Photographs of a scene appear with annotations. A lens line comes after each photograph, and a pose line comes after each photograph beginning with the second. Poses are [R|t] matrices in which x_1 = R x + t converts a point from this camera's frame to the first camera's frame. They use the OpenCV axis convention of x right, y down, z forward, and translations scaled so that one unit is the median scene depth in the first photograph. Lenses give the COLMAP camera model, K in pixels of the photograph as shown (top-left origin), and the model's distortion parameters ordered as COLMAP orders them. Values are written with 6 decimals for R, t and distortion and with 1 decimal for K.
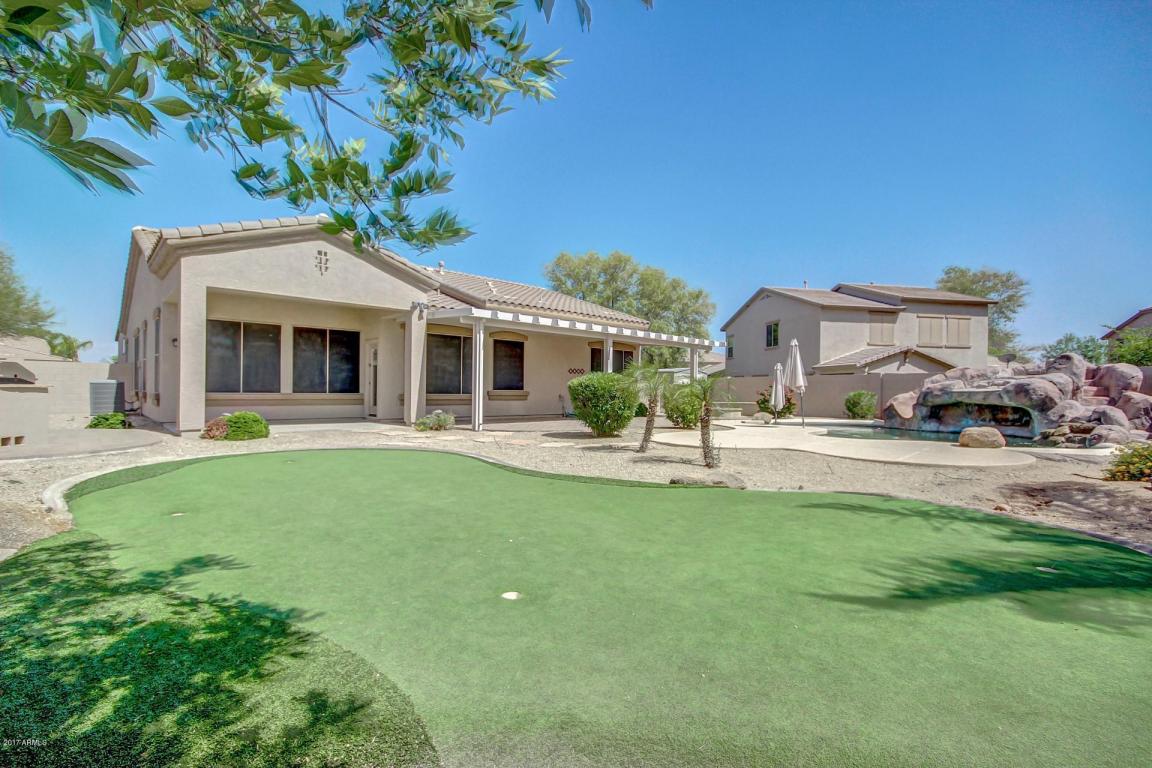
lens RADIAL K [[535.0, 0, 576.4], [0, 535.0, 385.7], [0, 0, 1]] dist [0.001348, -0.003376]
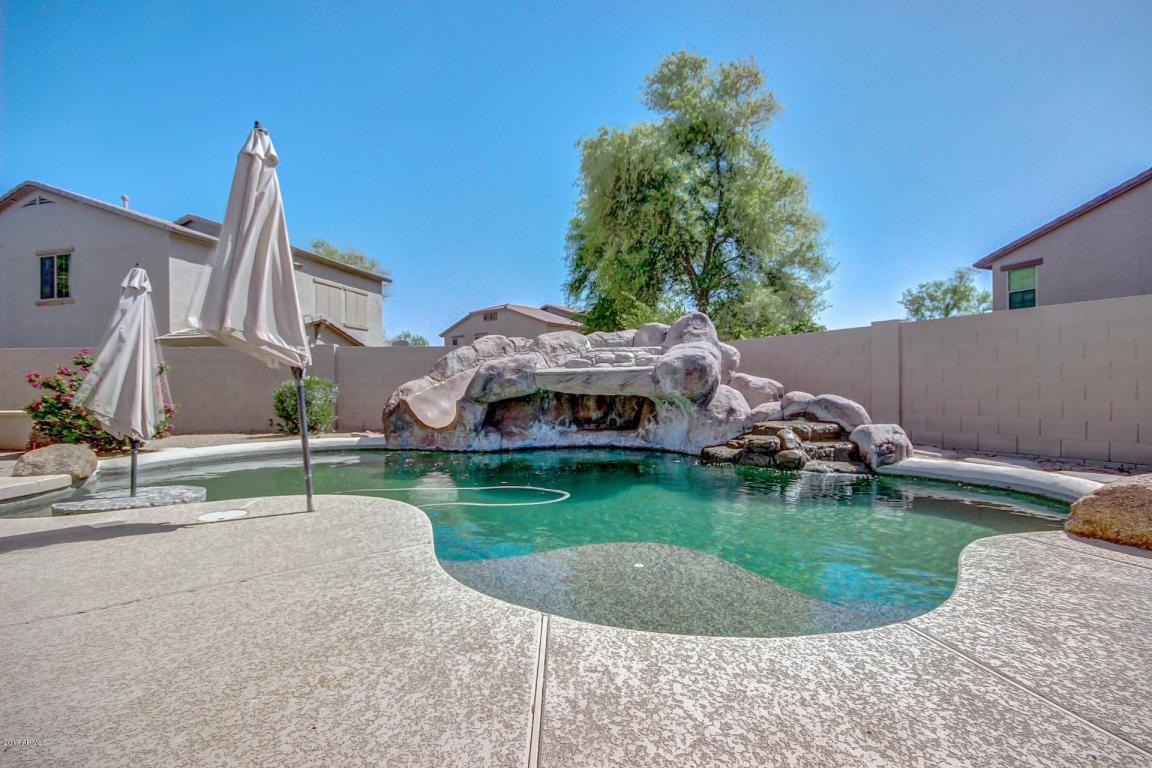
lens RADIAL K [[535.0, 0, 577.2], [0, 535.0, 387.2], [0, 0, 1]] dist [0.001348, -0.003376]
pose [[0.416652, -0.010970, 0.909000, 0.230051], [0.001169, 0.999933, 0.011532, 0.017694], [-0.909065, -0.003742, 0.416637, 0.711506]]
